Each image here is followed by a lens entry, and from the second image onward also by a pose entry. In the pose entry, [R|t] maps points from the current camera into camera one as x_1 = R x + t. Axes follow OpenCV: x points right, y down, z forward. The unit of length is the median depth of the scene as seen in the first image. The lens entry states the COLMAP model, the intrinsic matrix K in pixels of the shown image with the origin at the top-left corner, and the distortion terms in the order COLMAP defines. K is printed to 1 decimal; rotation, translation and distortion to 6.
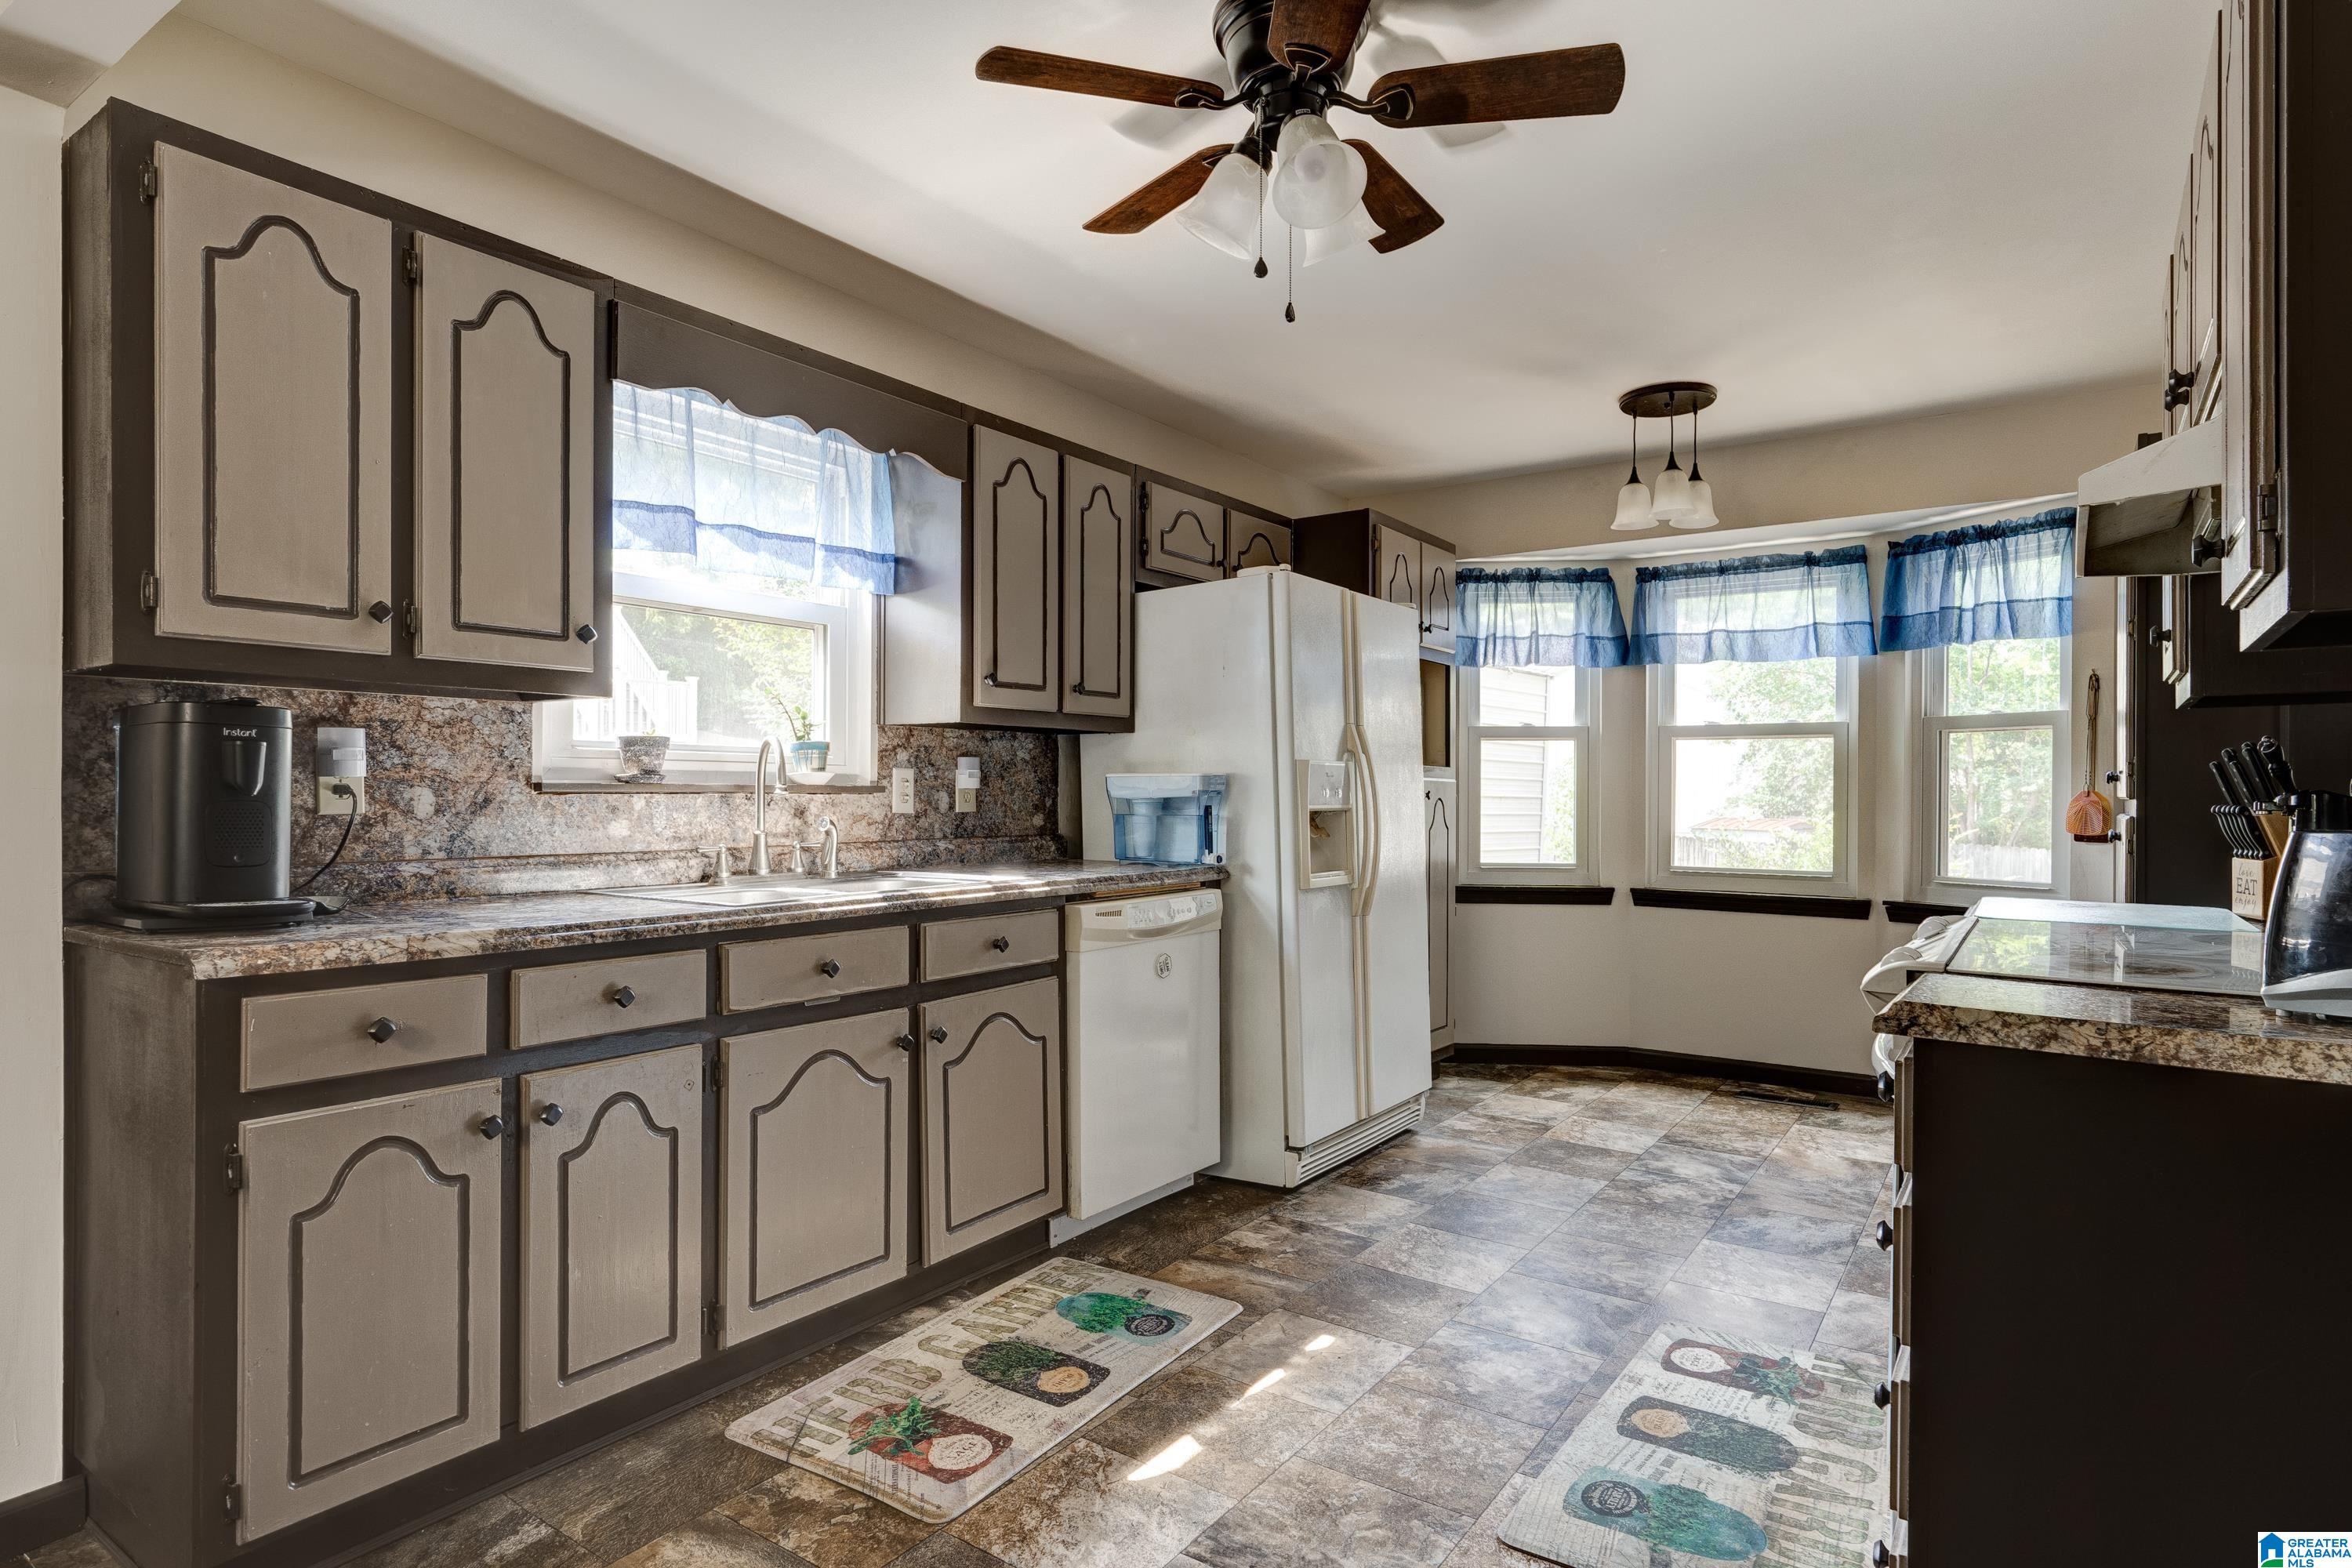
lens RADIAL K [[1281.5, 0, 1164.6], [0, 1281.5, 793.5], [0, 0, 1]] dist [-0.003480, 0.001734]
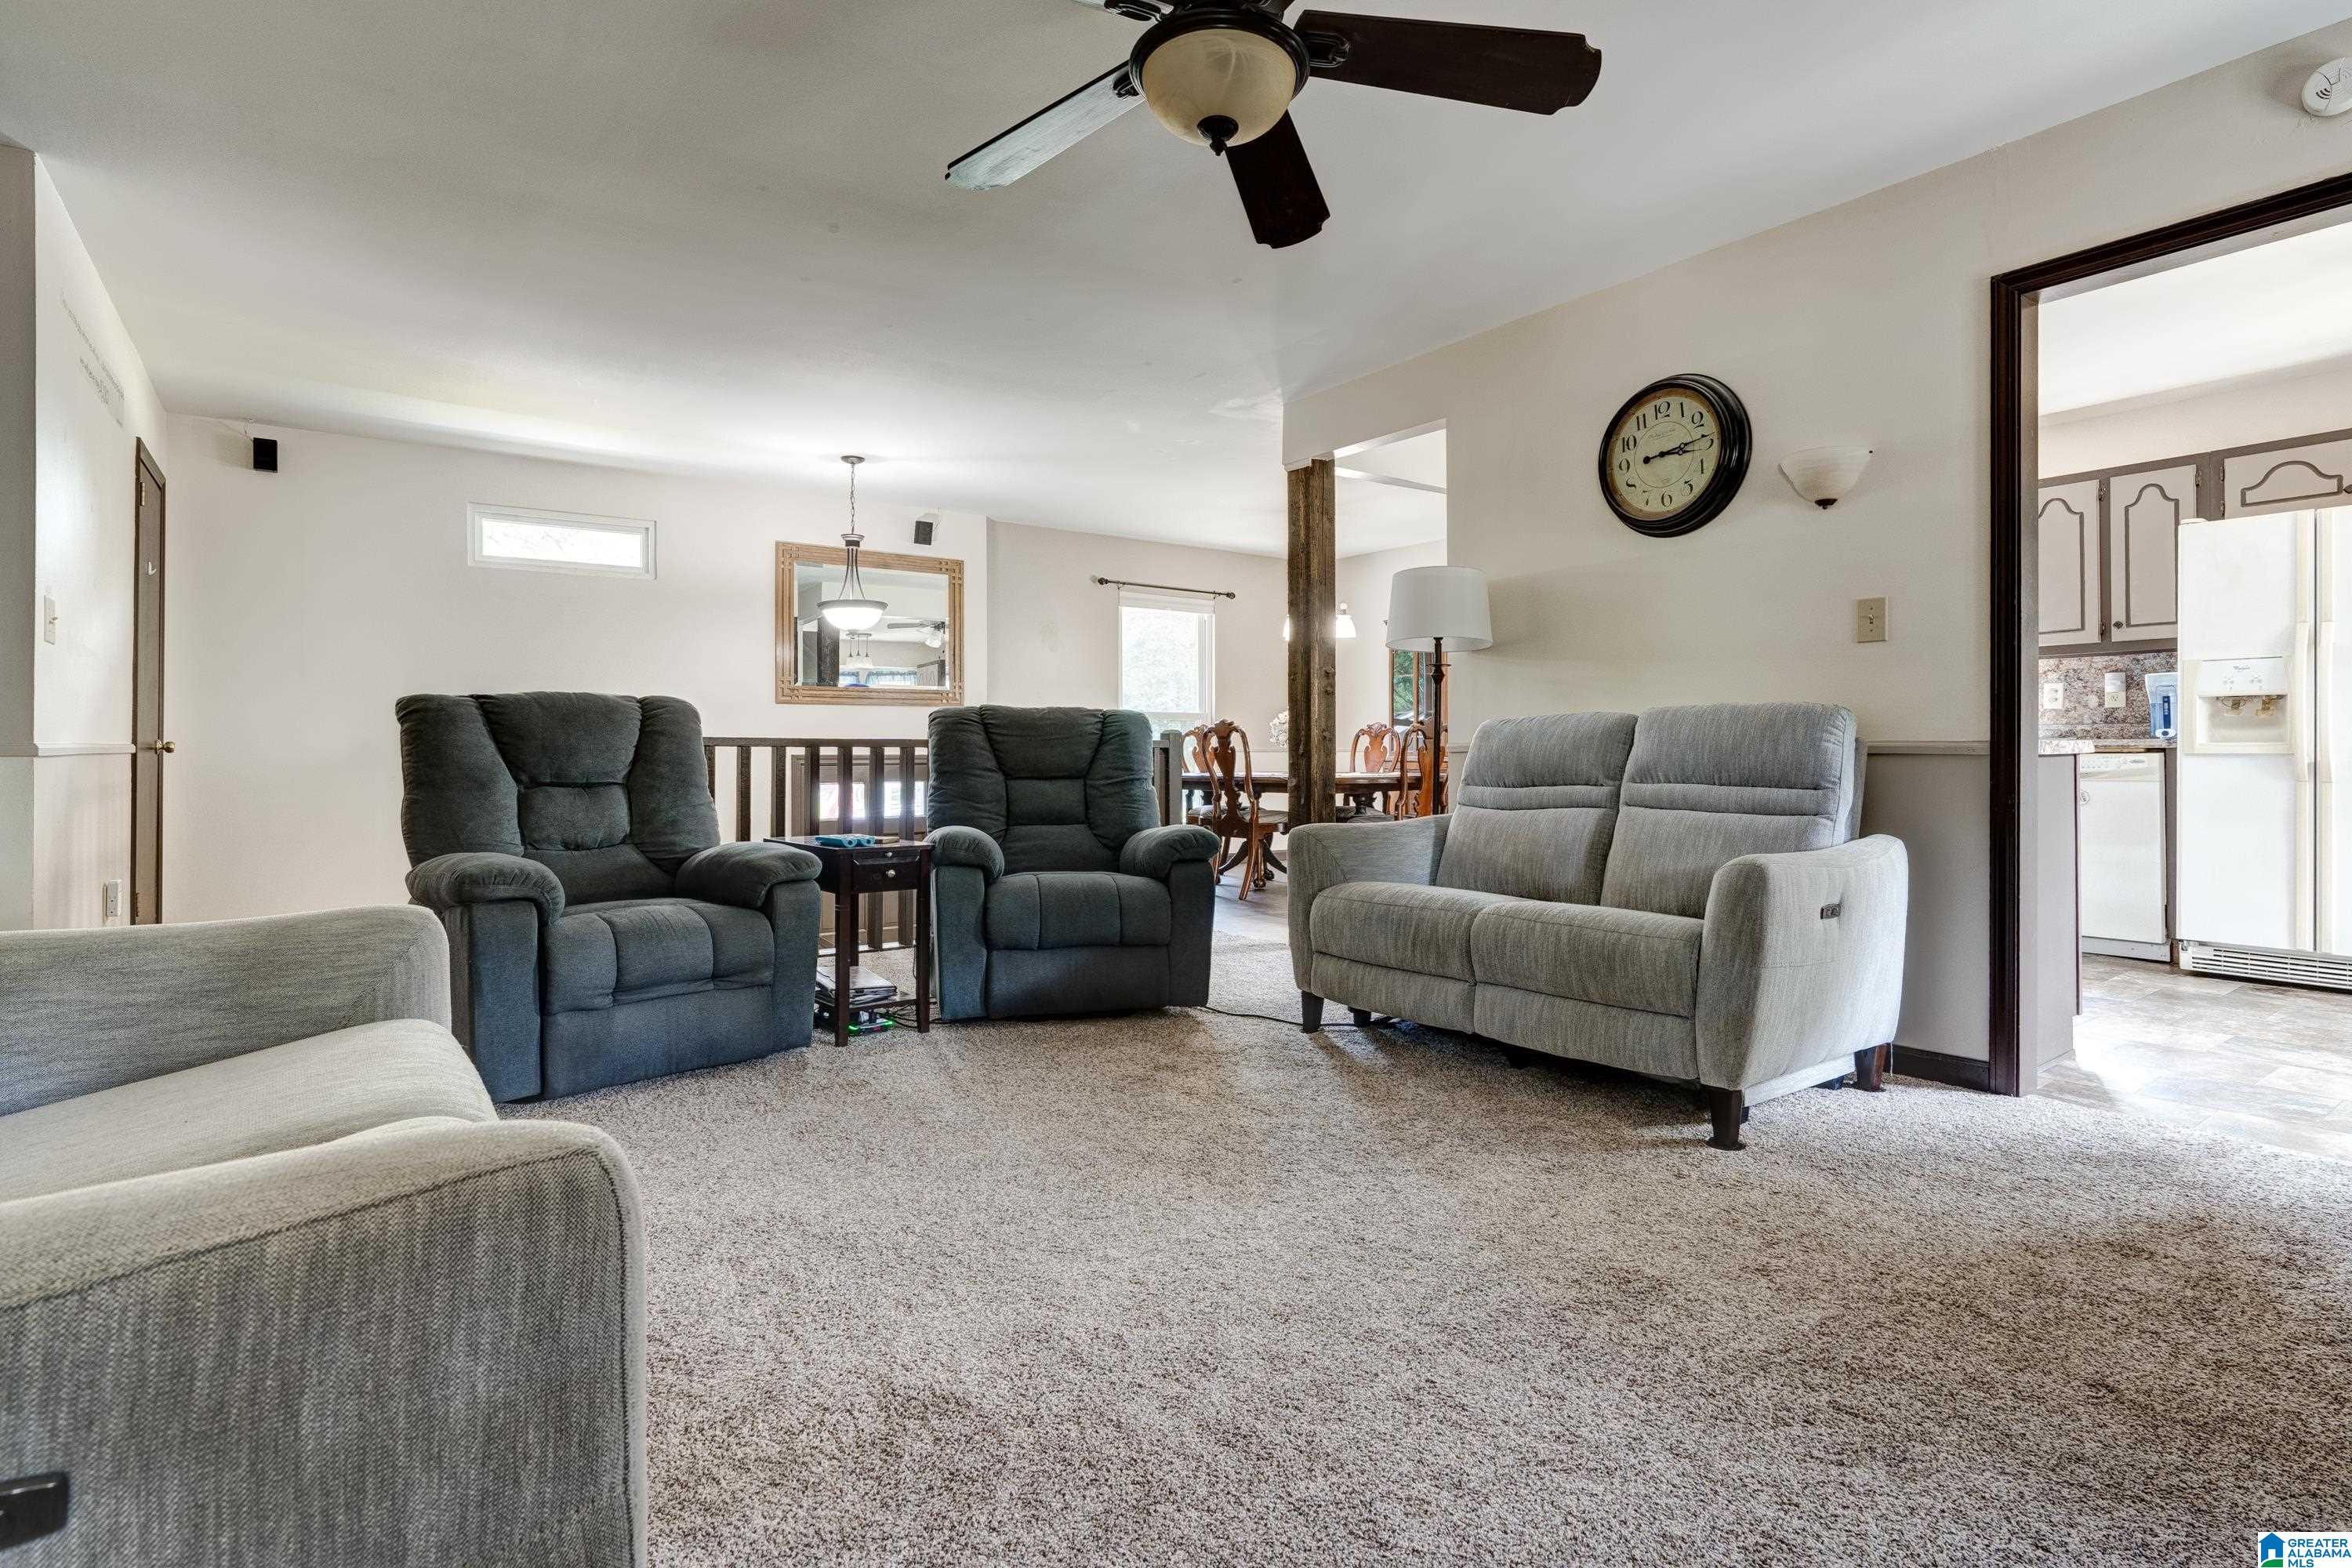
lens RADIAL K [[1131.2, 0, 1191.7], [0, 1131.2, 749.9], [0, 0, 1]] dist [-0.003043, -0.000024]
pose [[-0.310332, -0.013665, -0.950530, 1.862440], [-0.008189, 0.999898, -0.011702, 0.113409], [0.950593, 0.004152, -0.310412, 0.410184]]
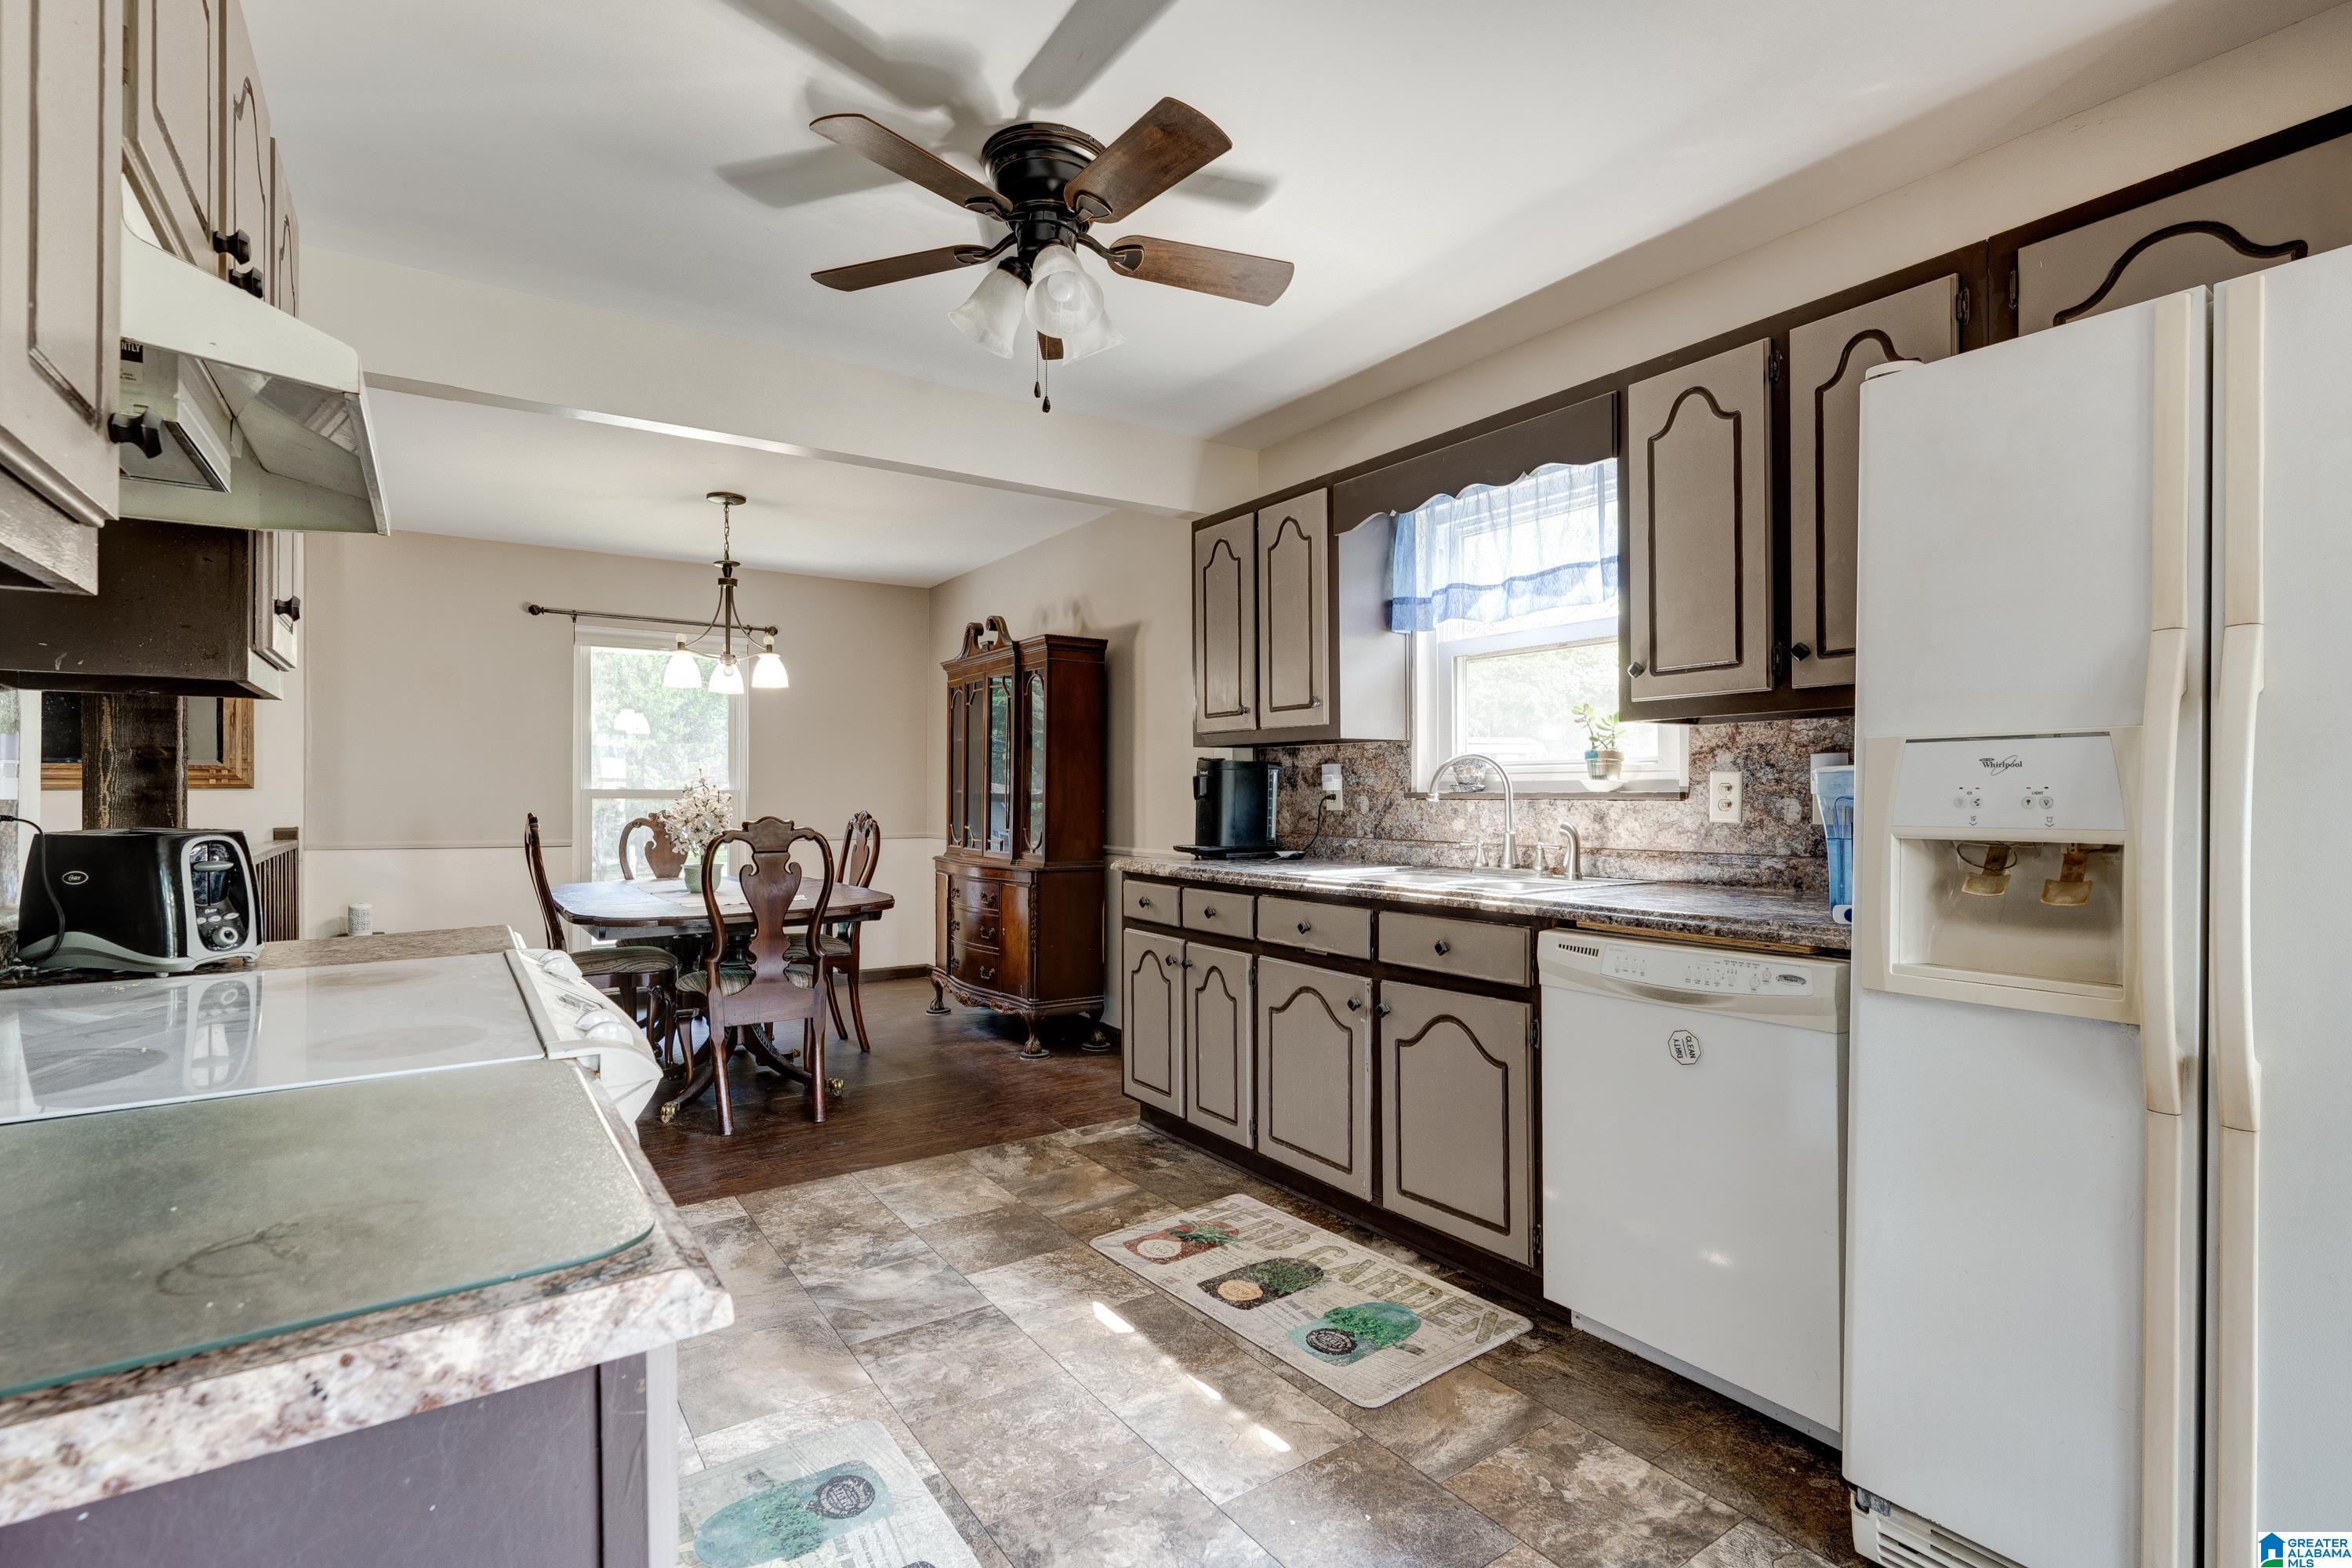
lens RADIAL K [[1084.9, 0, 1158.1], [0, 1084.9, 789.7], [0, 0, 1]] dist [0.002655, -0.000964]
pose [[-0.362100, -0.013363, -0.932043, 0.717777], [-0.006387, 0.999909, -0.011855, 0.004470], [0.932117, 0.001660, -0.362152, 1.036928]]
